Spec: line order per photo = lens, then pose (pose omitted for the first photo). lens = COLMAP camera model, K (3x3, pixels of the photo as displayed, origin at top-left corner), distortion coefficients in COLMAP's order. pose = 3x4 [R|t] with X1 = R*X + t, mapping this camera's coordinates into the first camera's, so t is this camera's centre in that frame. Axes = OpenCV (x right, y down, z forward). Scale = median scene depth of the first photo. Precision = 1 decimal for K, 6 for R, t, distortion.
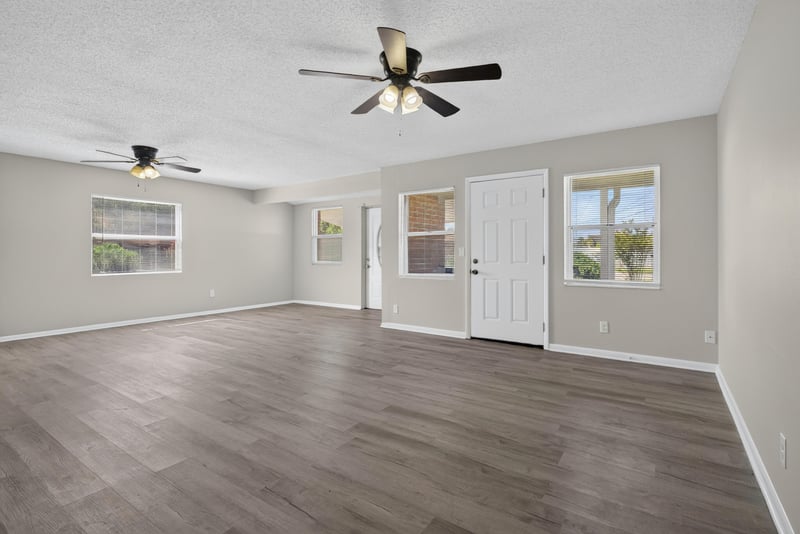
lens RADIAL K [[392.9, 0, 401.1], [0, 392.9, 255.3], [0, 0, 1]] dist [0.021528, 0.000396]
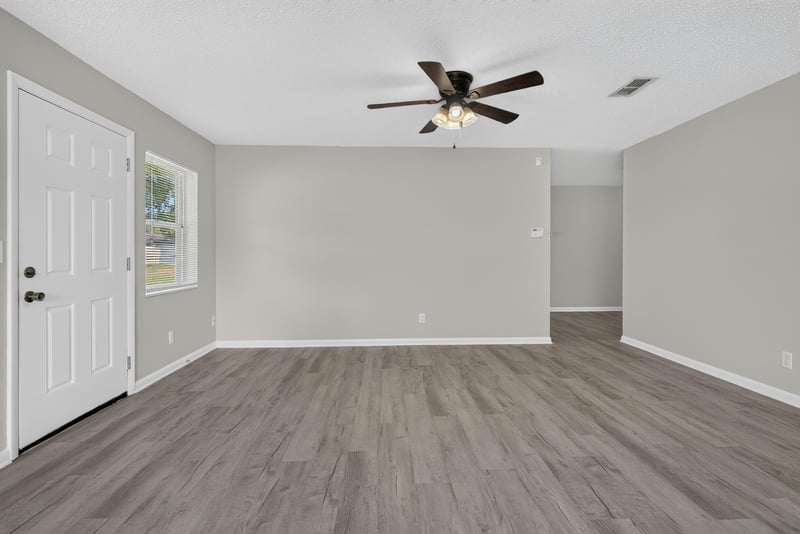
lens RADIAL K [[392.9, 0, 401.1], [0, 392.9, 255.3], [0, 0, 1]] dist [0.021528, 0.000396]
pose [[-0.607366, -0.002324, 0.794419, -0.706650], [0.003783, 0.999976, 0.005818, -0.007852], [-0.794413, 0.006538, -0.607343, 1.586933]]
